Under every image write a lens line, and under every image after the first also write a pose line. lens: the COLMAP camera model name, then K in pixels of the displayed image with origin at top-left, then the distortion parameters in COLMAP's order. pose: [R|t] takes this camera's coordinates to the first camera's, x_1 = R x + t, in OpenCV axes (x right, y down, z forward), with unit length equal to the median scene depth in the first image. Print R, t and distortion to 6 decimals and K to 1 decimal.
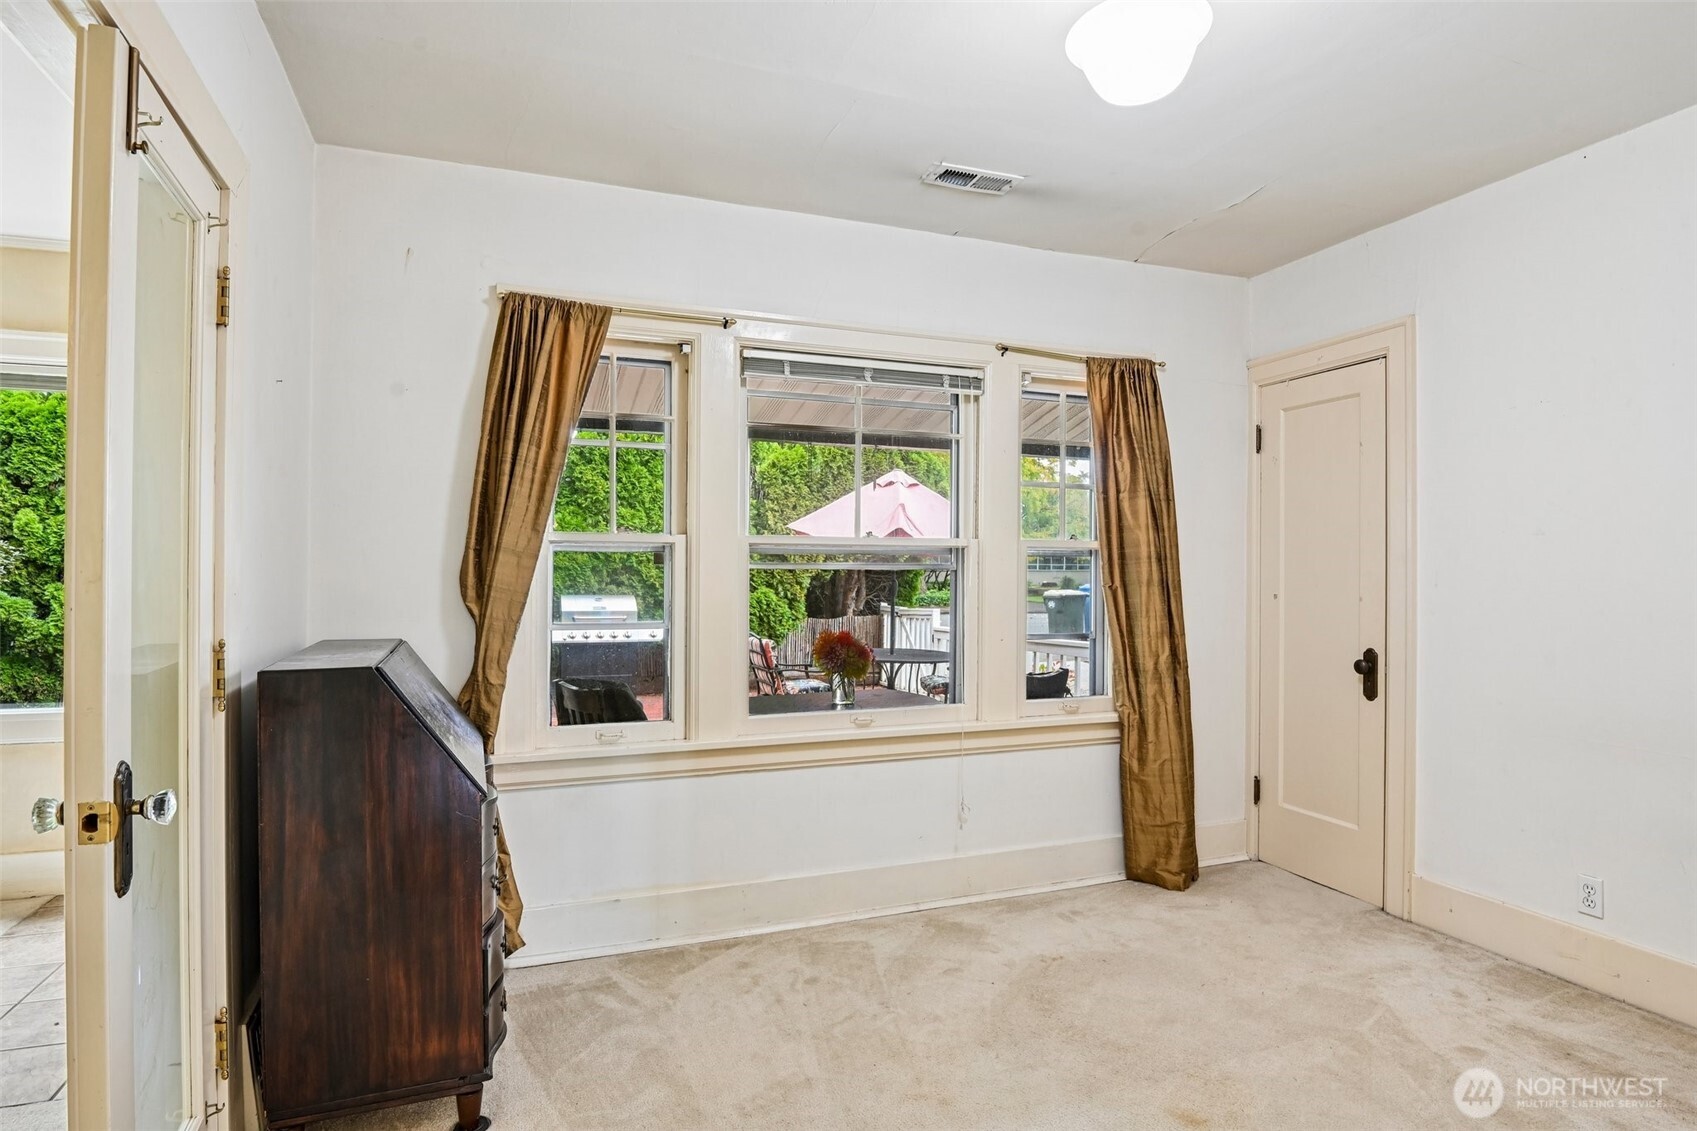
lens RADIAL K [[915.0, 0, 832.9], [0, 915.0, 564.6], [0, 0, 1]] dist [-0.012938, -0.007191]
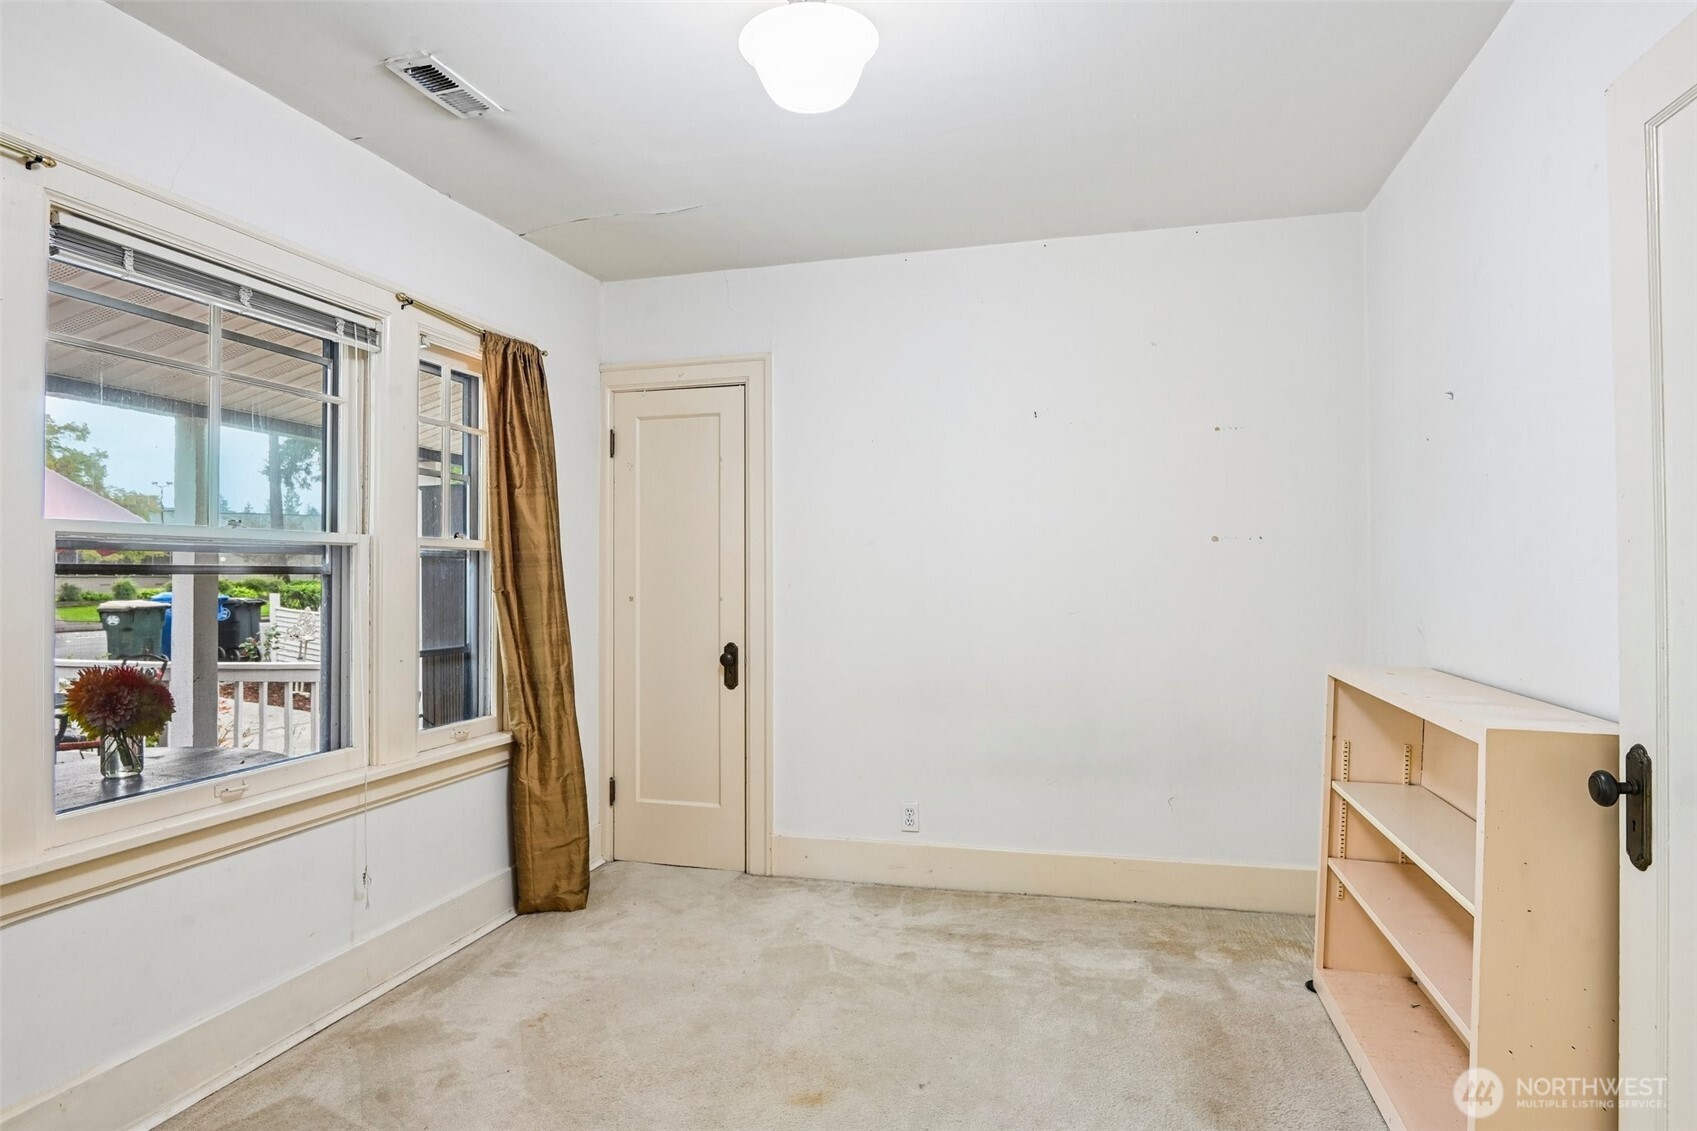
lens RADIAL K [[965.7, 0, 840.8], [0, 965.7, 567.8], [0, 0, 1]] dist [-0.009354, -0.007466]
pose [[0.578663, 0.001070, 0.815566, -0.294435], [-0.000891, 0.999999, -0.000680, 0.000559], [-0.815566, -0.000333, 0.578663, 0.198949]]
